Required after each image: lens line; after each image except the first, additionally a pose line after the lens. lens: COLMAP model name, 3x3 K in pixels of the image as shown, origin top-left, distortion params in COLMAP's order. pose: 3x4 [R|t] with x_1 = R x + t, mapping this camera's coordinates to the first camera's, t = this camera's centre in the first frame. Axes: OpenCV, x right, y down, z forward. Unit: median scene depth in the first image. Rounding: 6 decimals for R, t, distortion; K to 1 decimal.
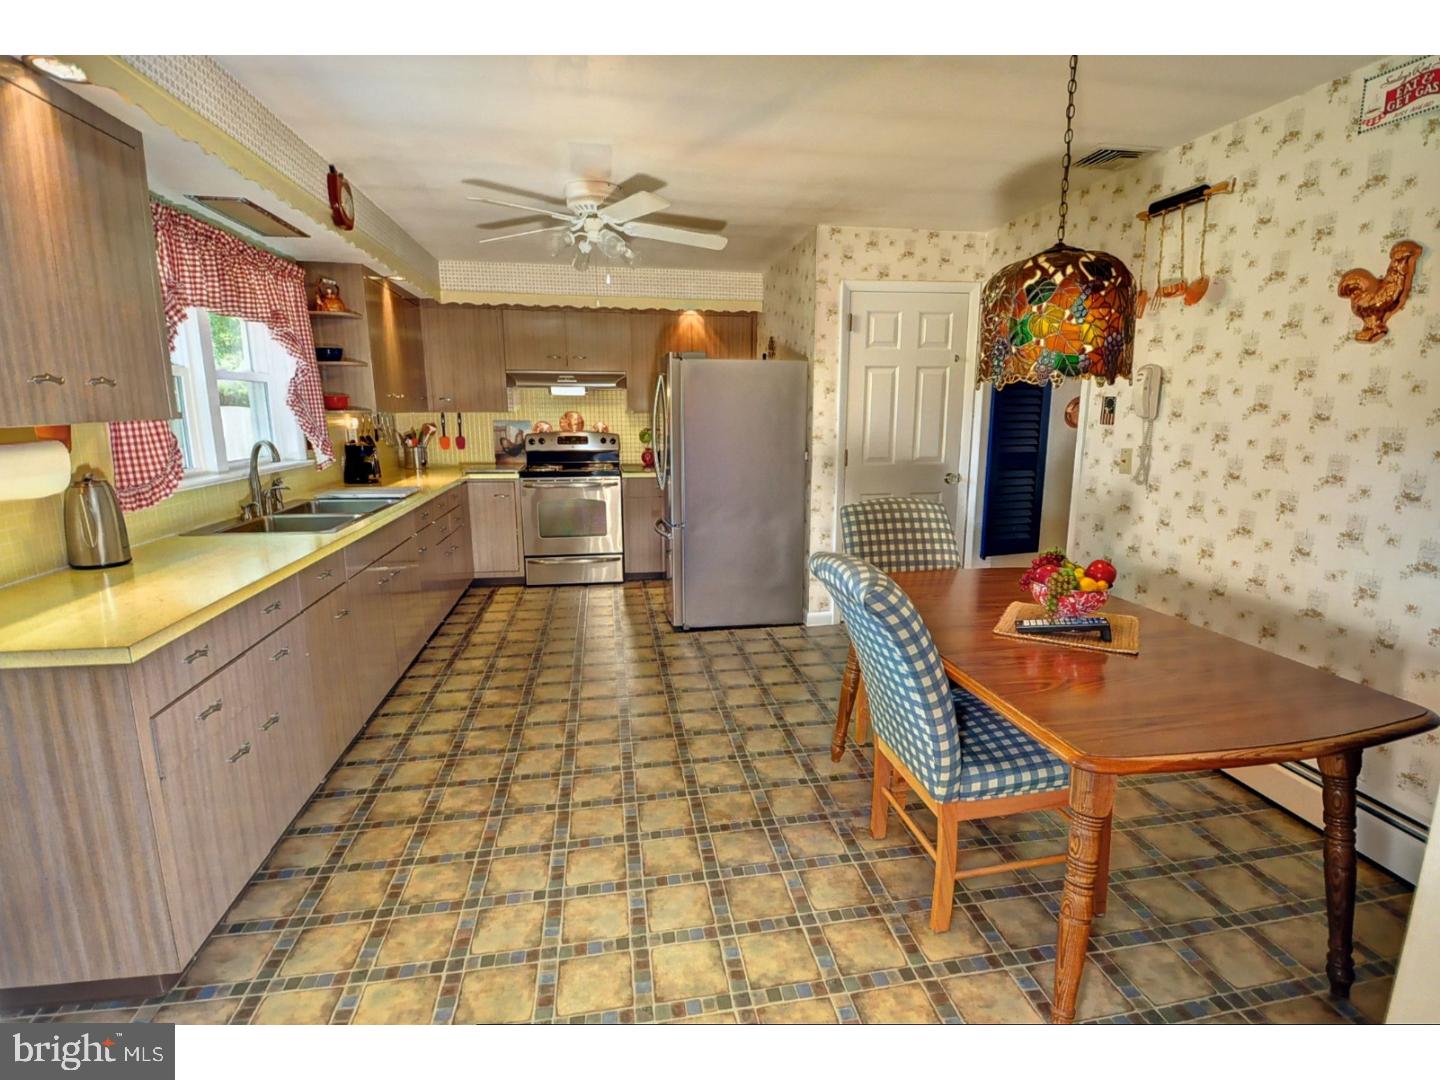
lens RADIAL K [[700.3, 0, 738.5], [0, 700.3, 542.8], [0, 0, 1]] dist [0.030354, -0.045927]
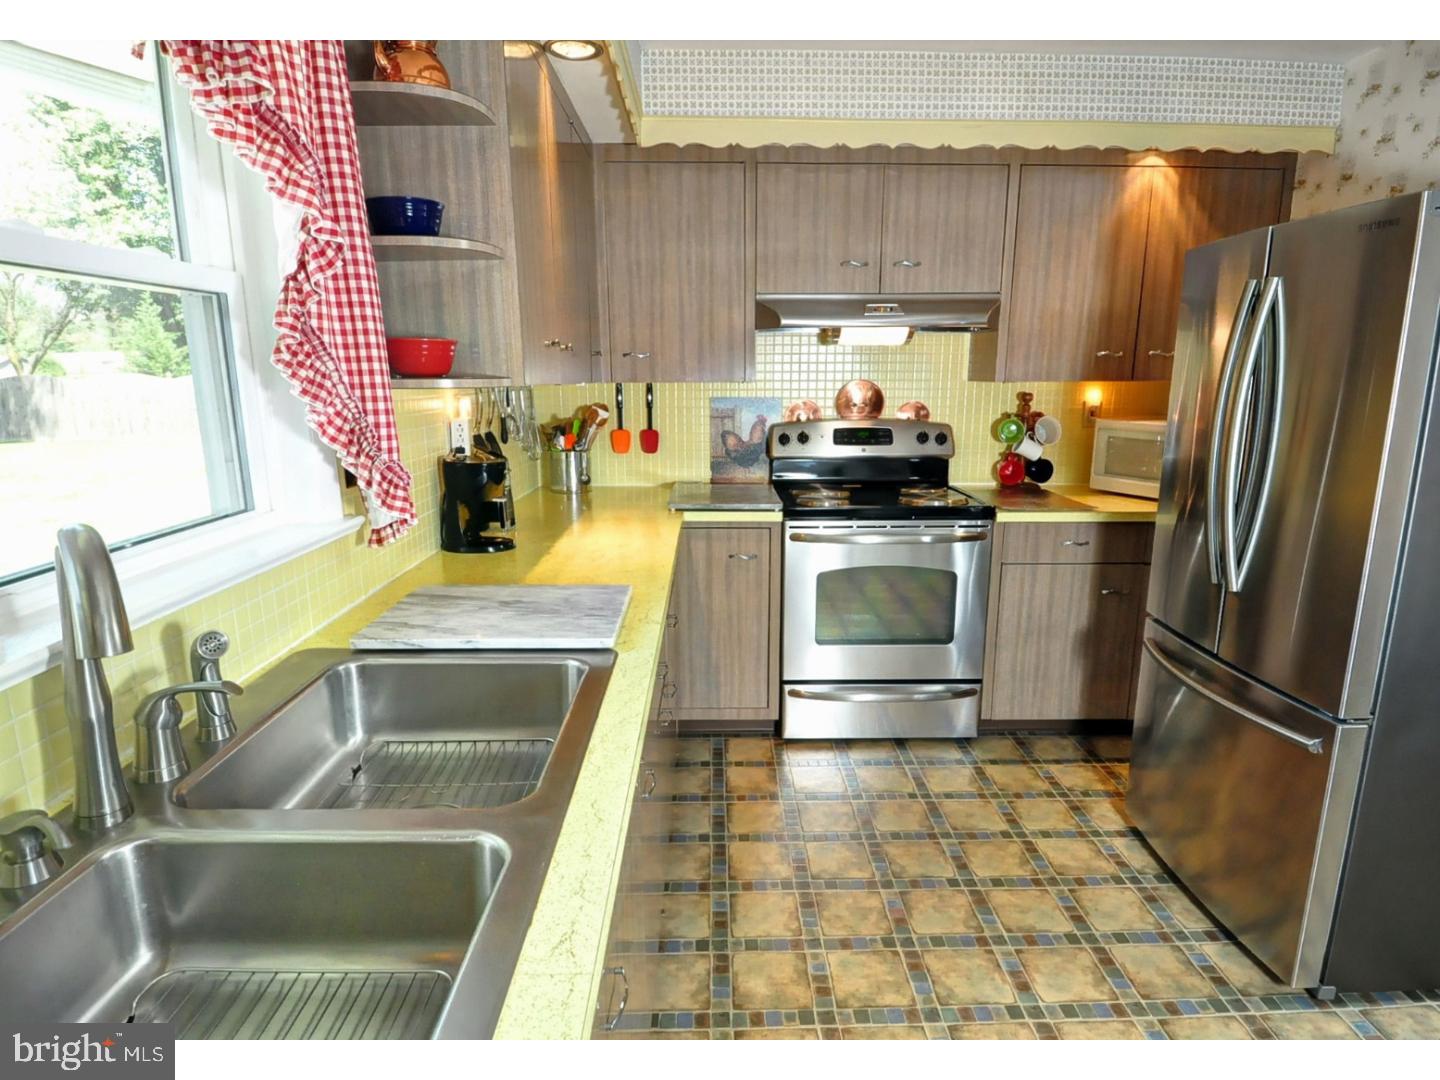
lens RADIAL K [[785.3, 0, 724.5], [0, 785.3, 537.6], [0, 0, 1]] dist [0.001317, -0.000300]
pose [[0.986317, 0.030854, -0.161948, -0.356379], [-0.028456, 0.999449, 0.017104, -0.119859], [0.162387, -0.012262, 0.986651, 0.636183]]
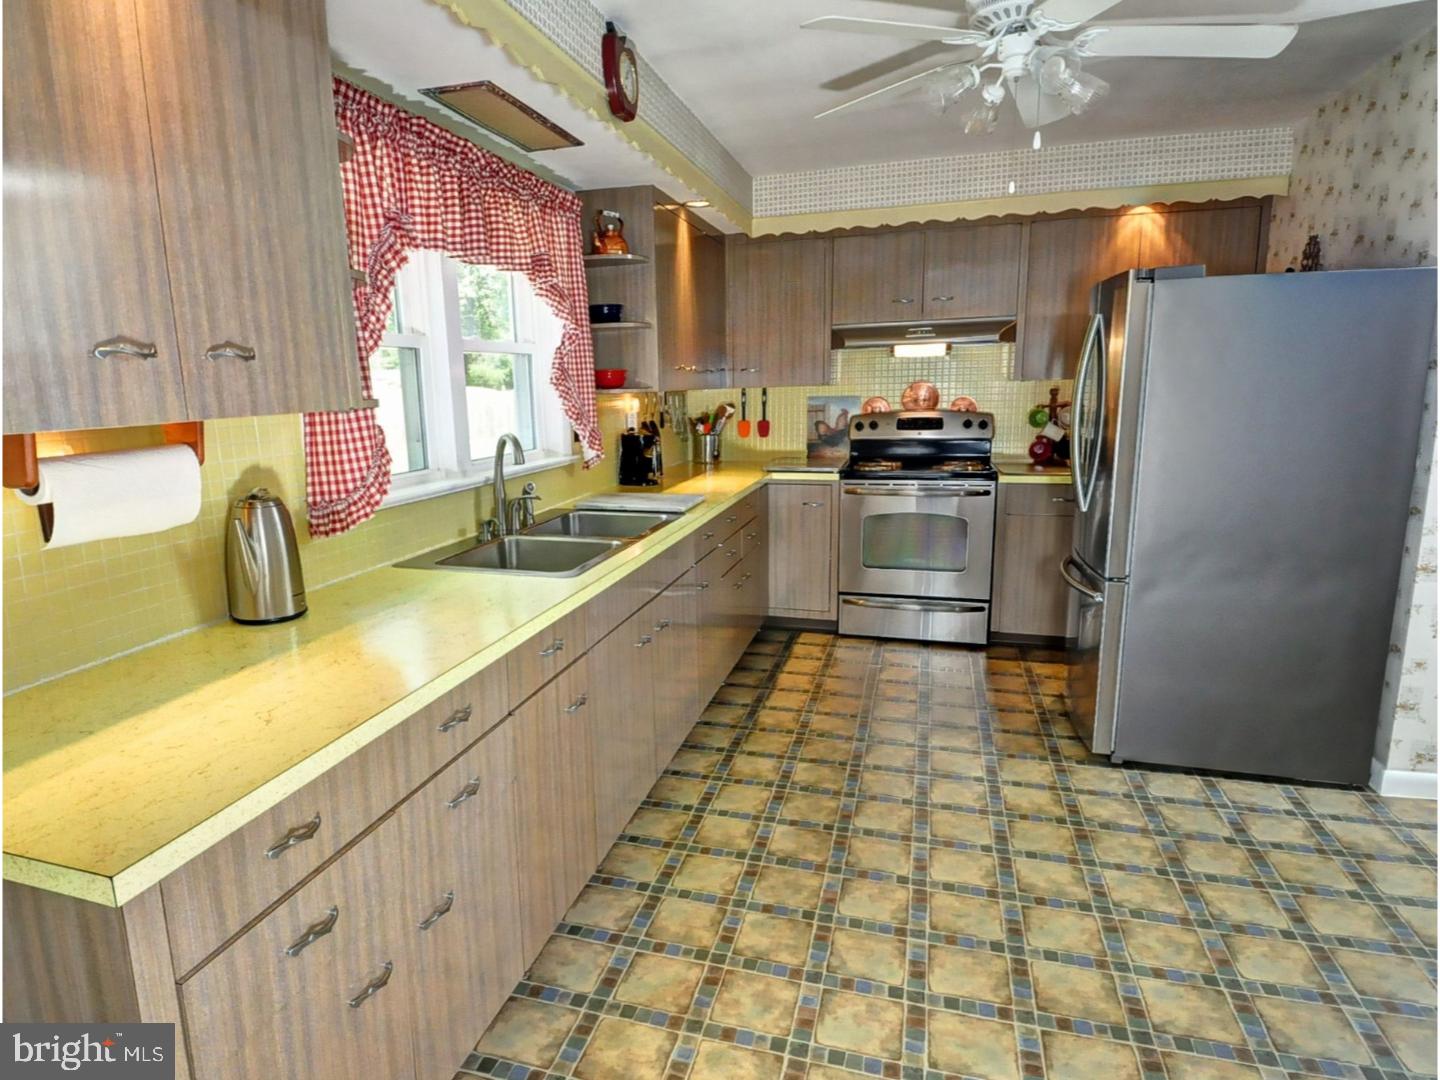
lens RADIAL K [[828.3, 0, 637.3], [0, 828.3, 545.9], [0, 0, 1]] dist [0.003340, -0.024732]
pose [[0.867115, 0.068859, -0.493326, -0.104796], [-0.064061, 0.997590, 0.026646, -0.048804], [0.493972, 0.008498, 0.869436, 0.258224]]
